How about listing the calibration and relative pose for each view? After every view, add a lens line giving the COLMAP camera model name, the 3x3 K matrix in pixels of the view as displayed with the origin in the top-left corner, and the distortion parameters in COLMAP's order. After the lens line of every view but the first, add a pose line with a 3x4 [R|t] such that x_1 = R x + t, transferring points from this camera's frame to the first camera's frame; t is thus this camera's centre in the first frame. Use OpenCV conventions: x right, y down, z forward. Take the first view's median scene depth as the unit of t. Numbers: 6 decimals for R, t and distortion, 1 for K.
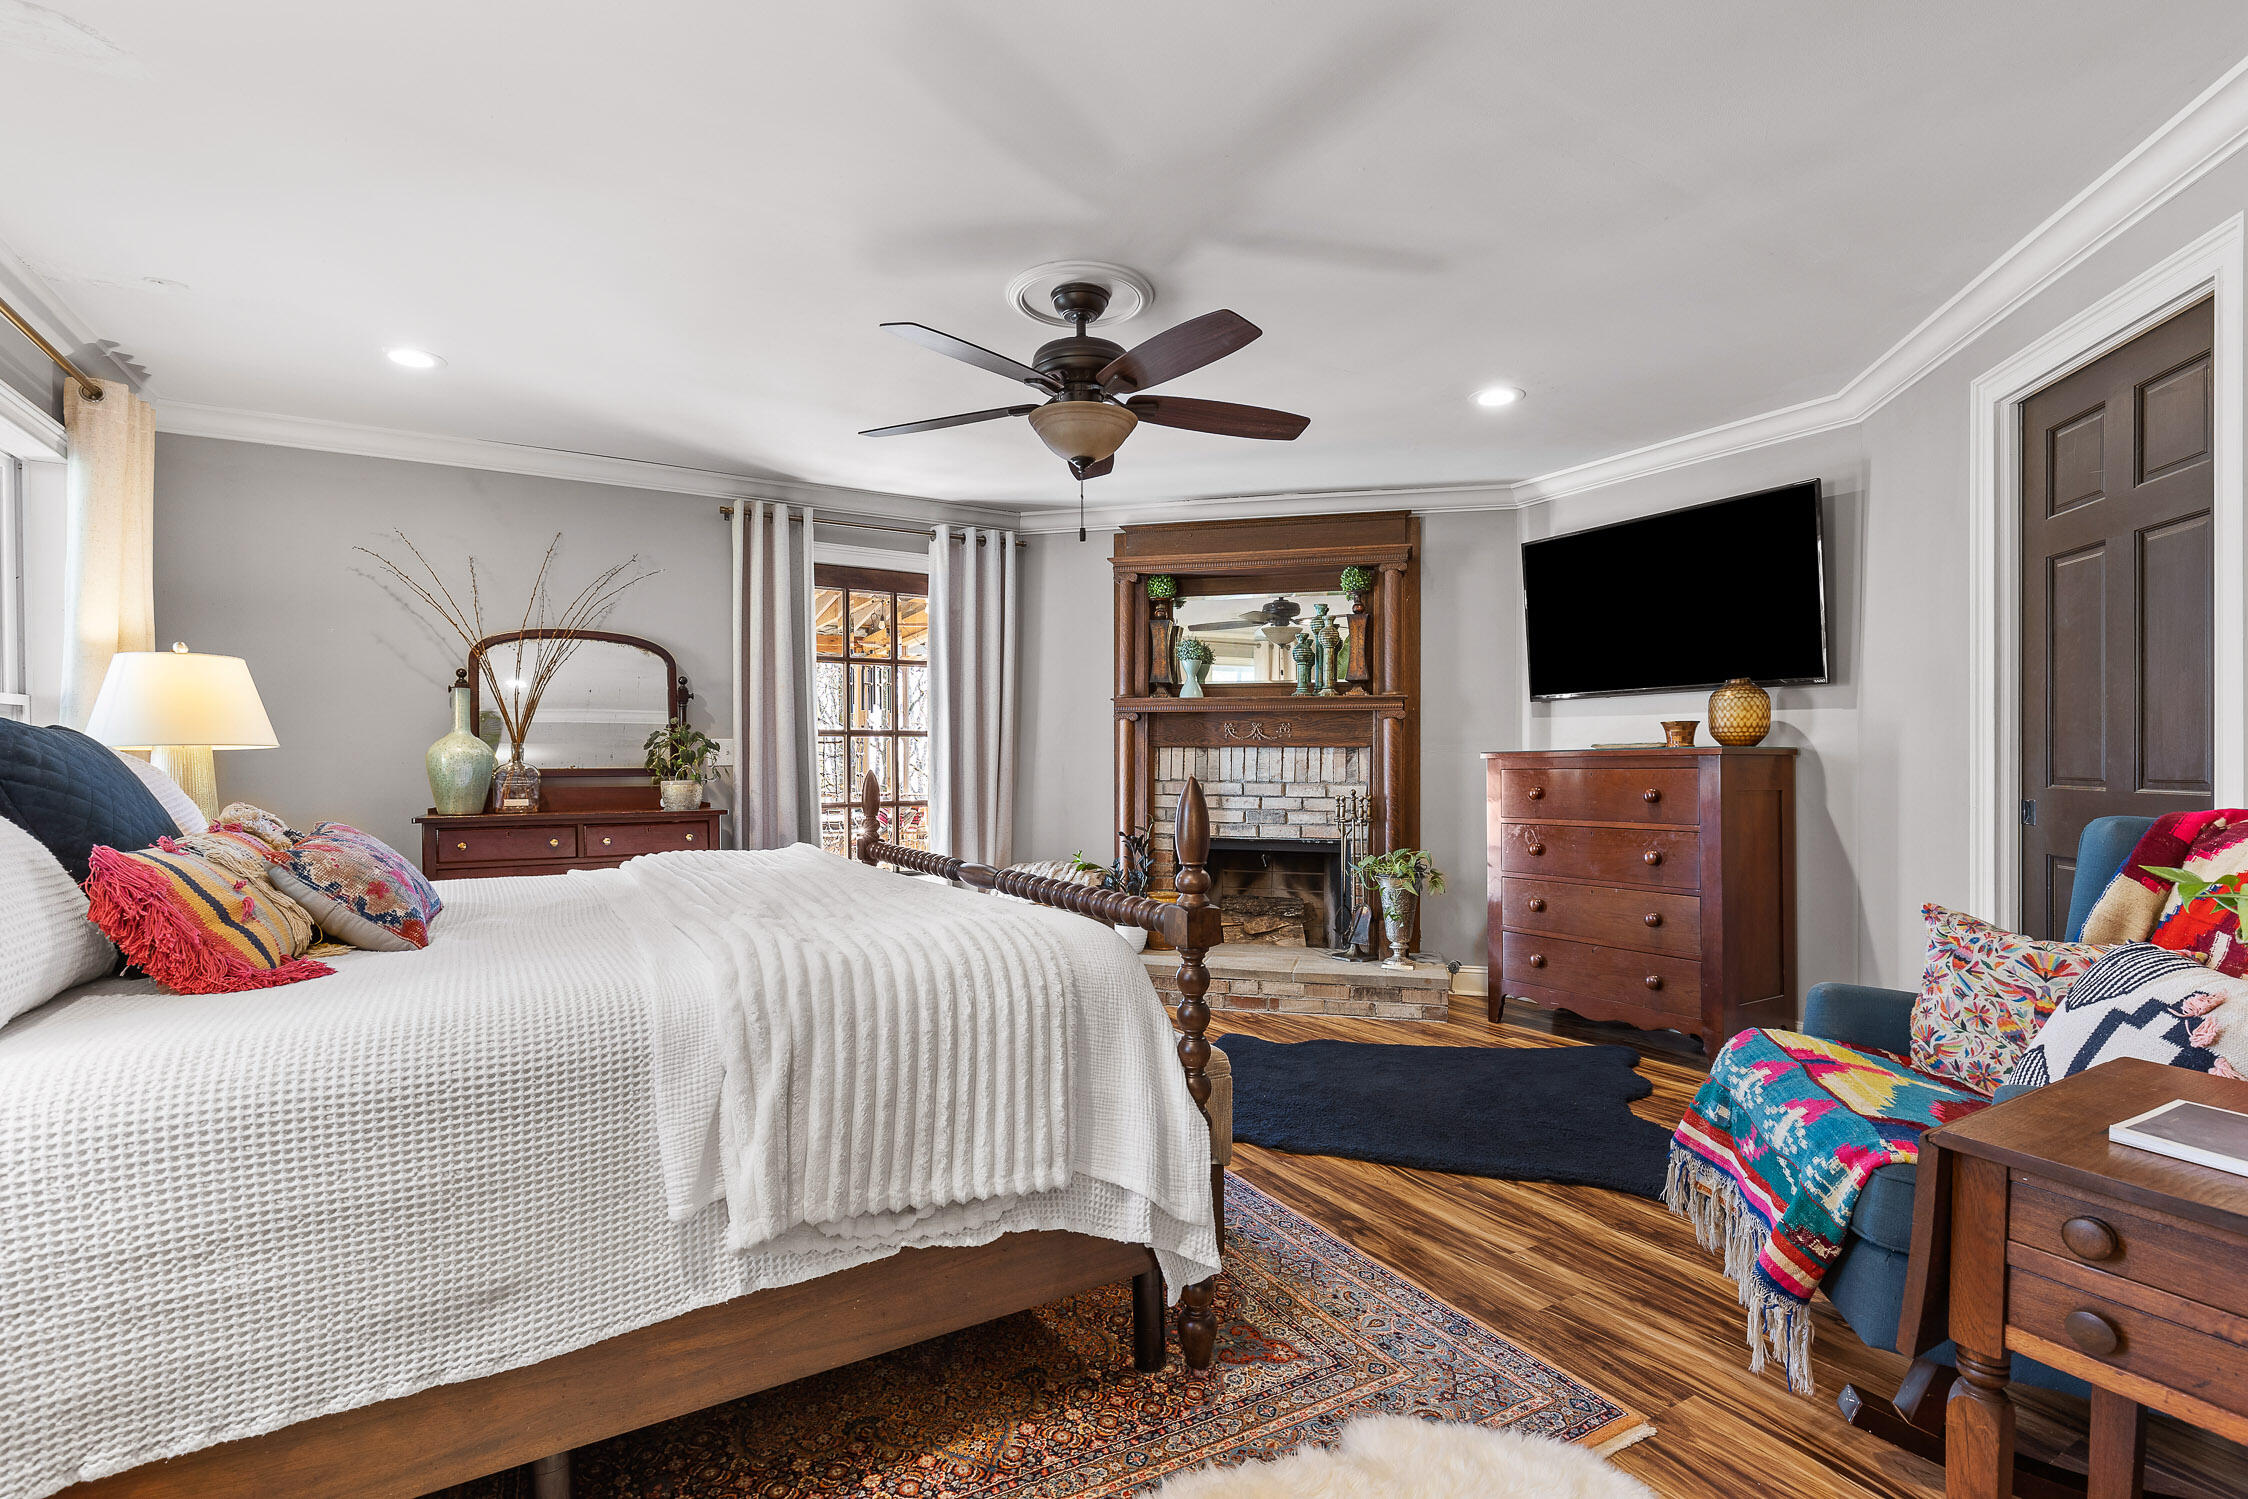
lens RADIAL K [[1014.7, 0, 1135.0], [0, 1014.7, 758.7], [0, 0, 1]] dist [0.000926, 0.000106]
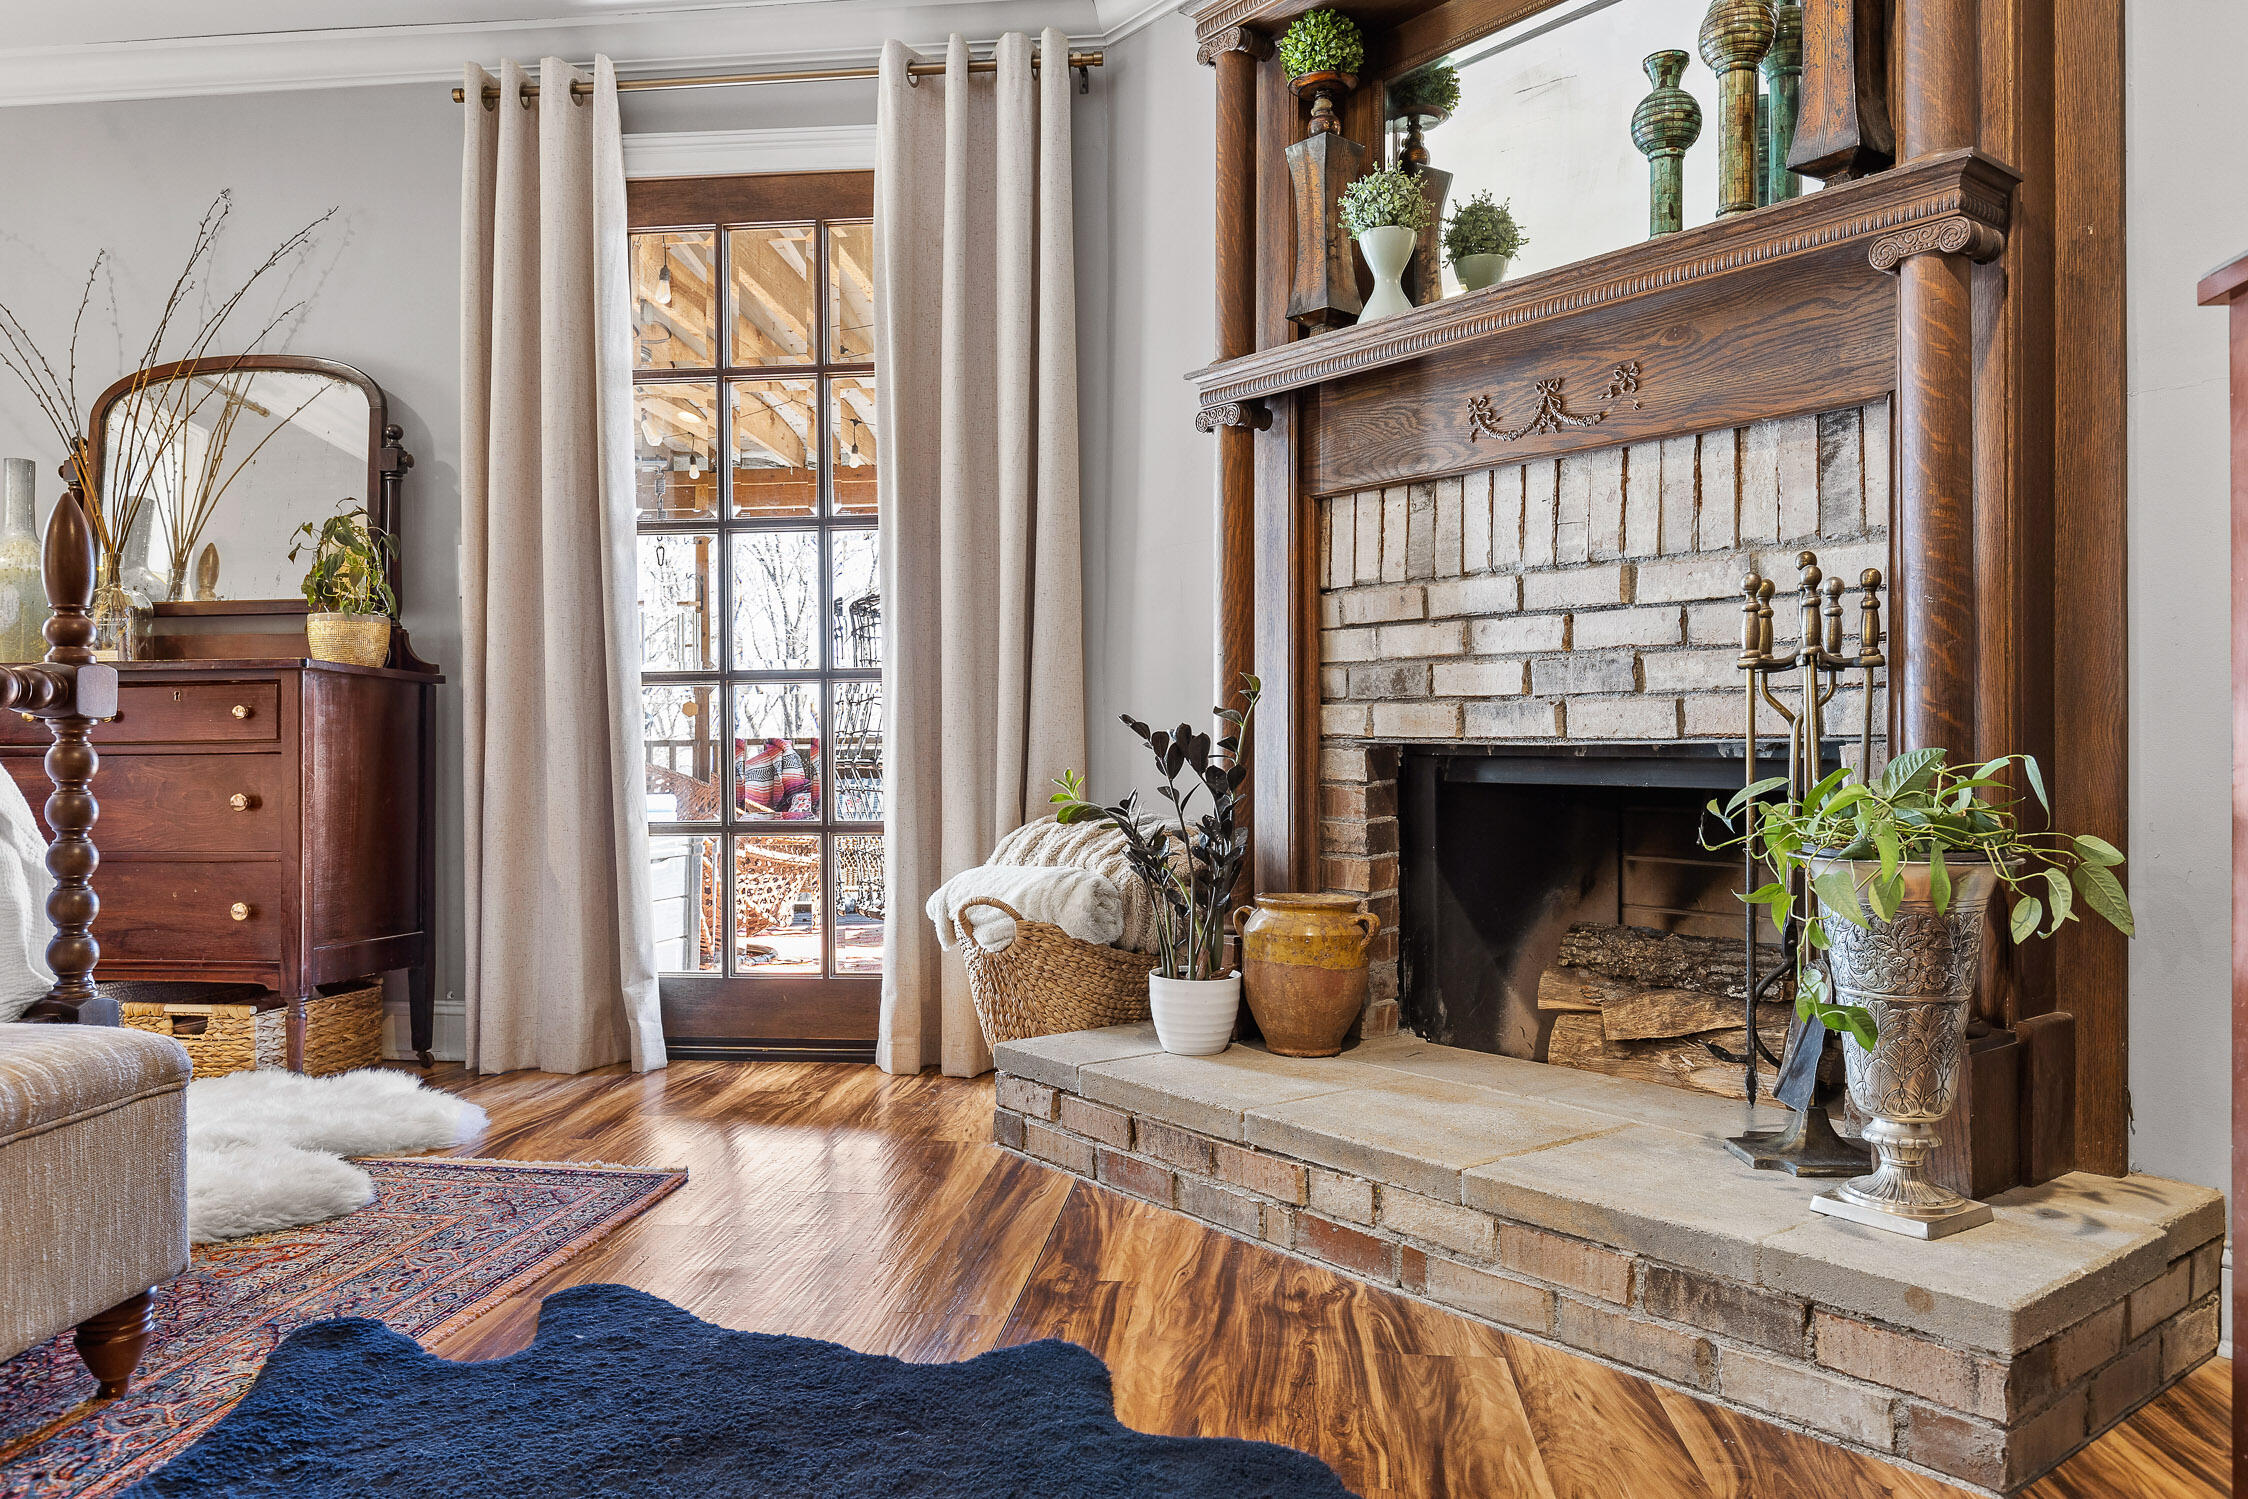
lens RADIAL K [[1557.5, 0, 1121.5], [0, 1557.5, 740.9], [0, 0, 1]] dist [0.001725, 0.001128]
pose [[0.797624, -0.008208, -0.603099, 0.310734], [0.008147, 0.999963, -0.002834, 0.079126], [0.603099, -0.002653, 0.797662, 0.525747]]
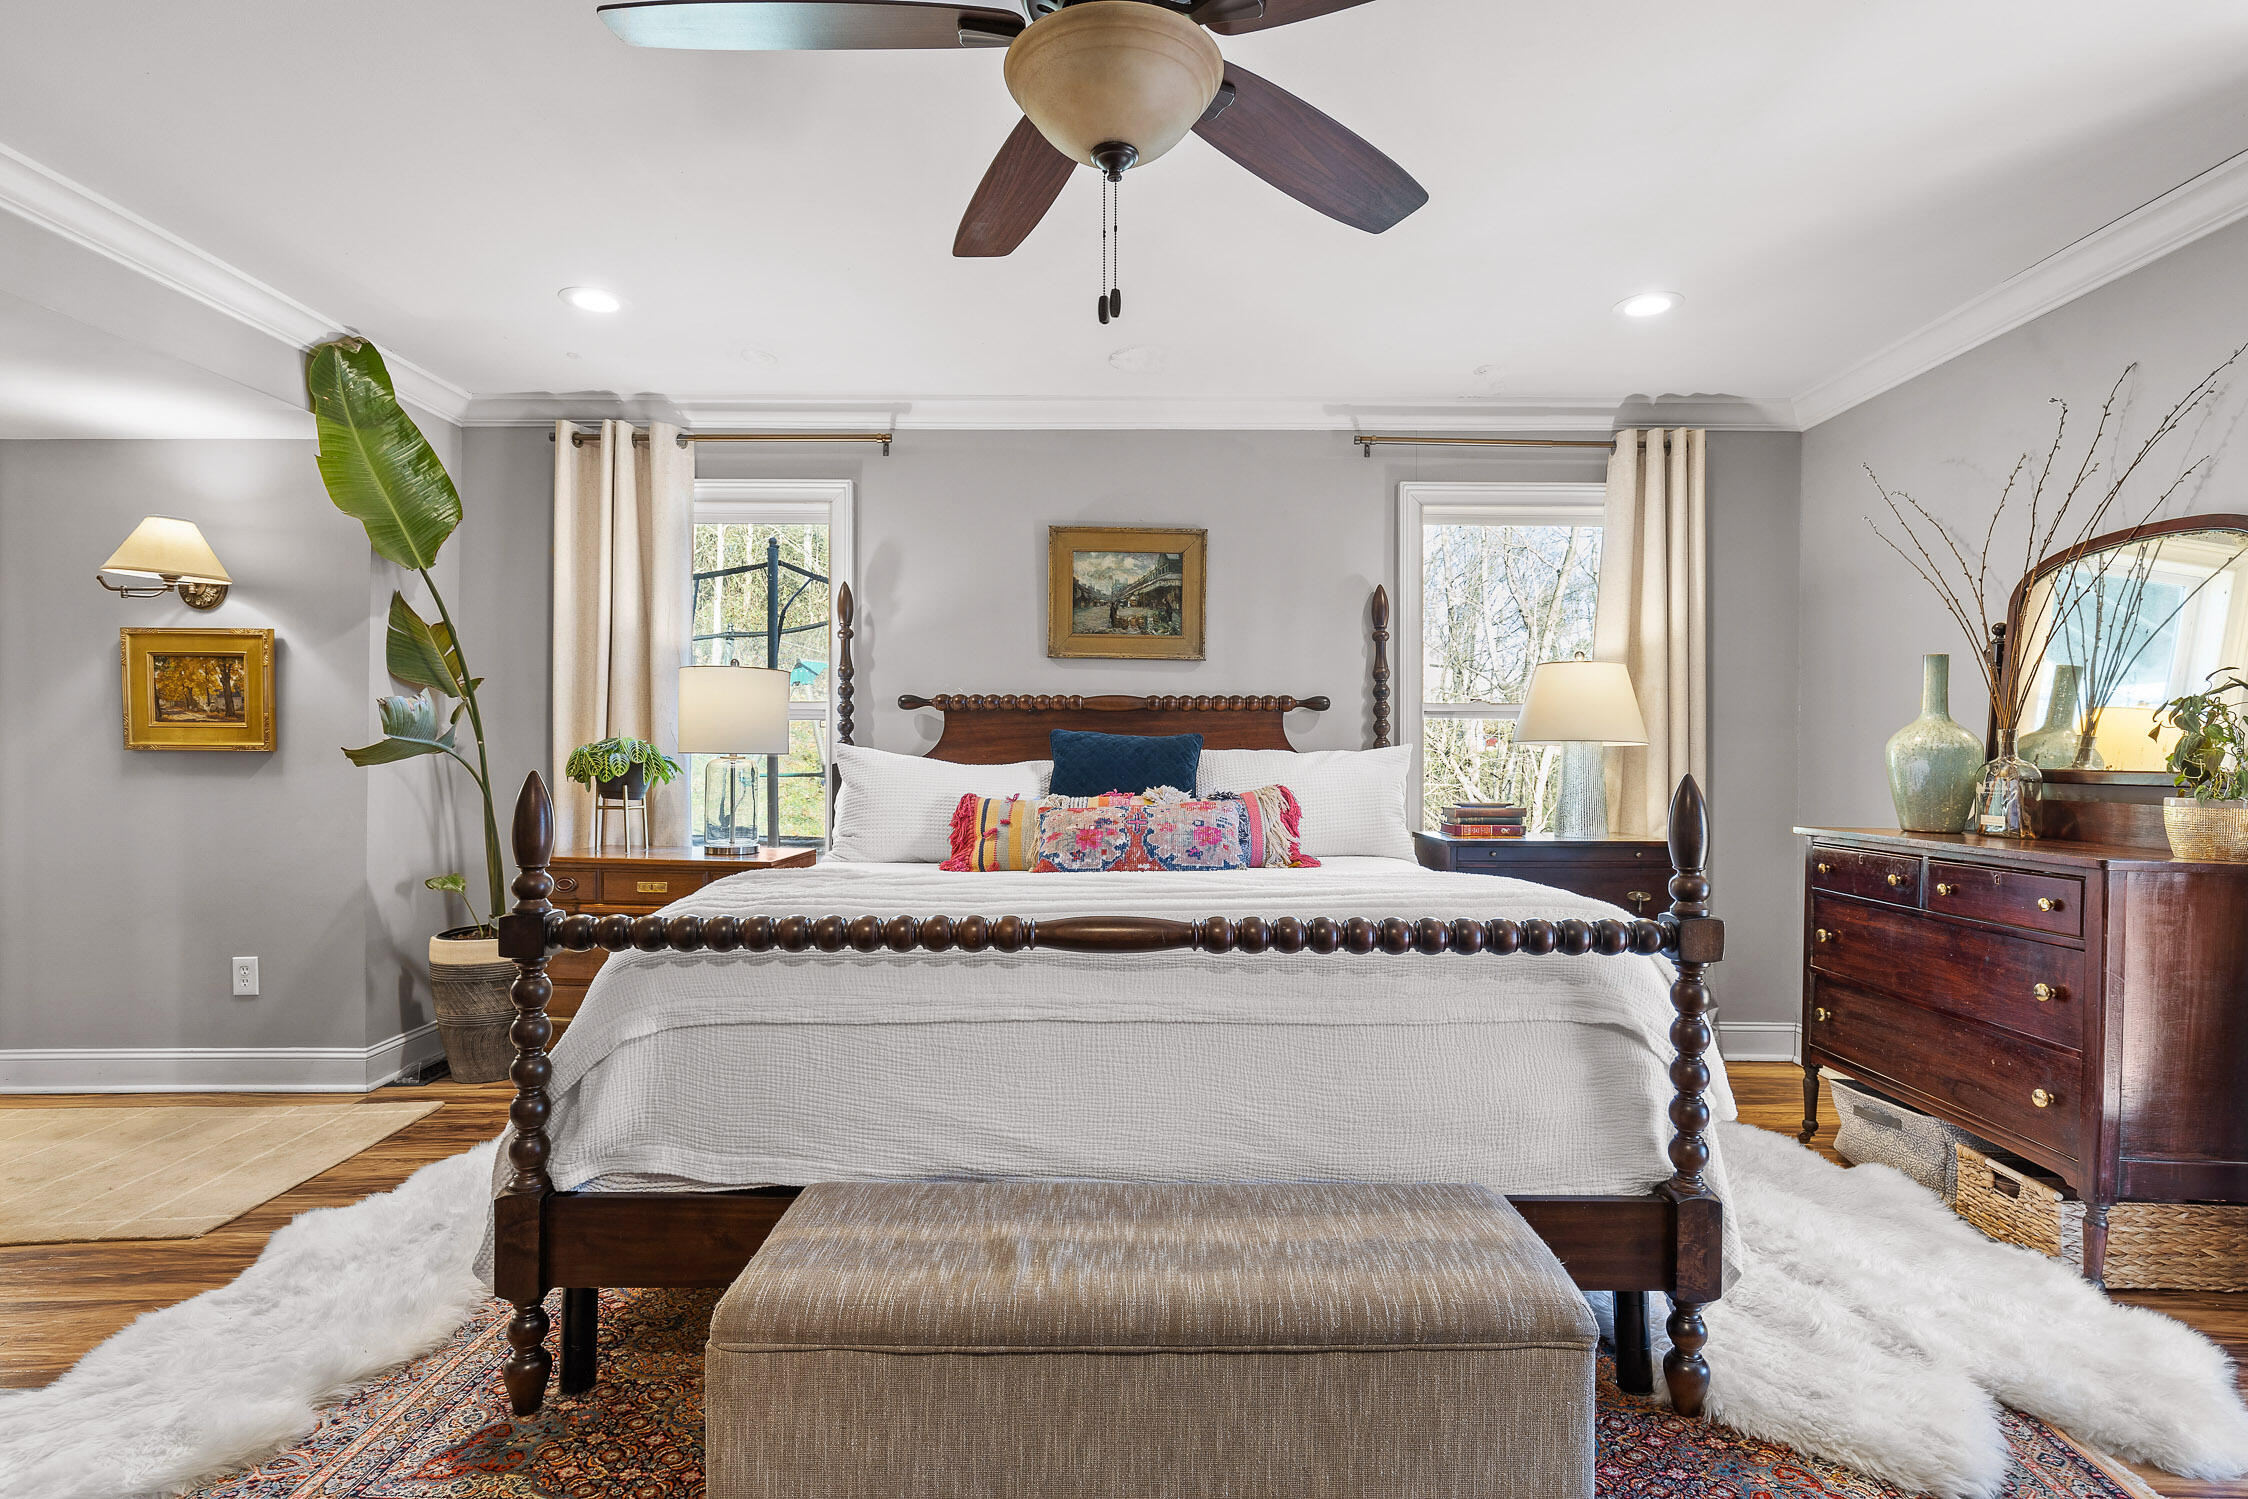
lens RADIAL K [[1104.3, 0, 1134.7], [0, 1104.3, 755.6], [0, 0, 1]] dist [-0.002888, -0.000258]
pose [[-0.513616, 0.002328, -0.858017, 0.232229], [-0.004851, 0.999972, 0.005617, -0.000786], [0.858006, 0.007048, -0.513591, 0.725703]]
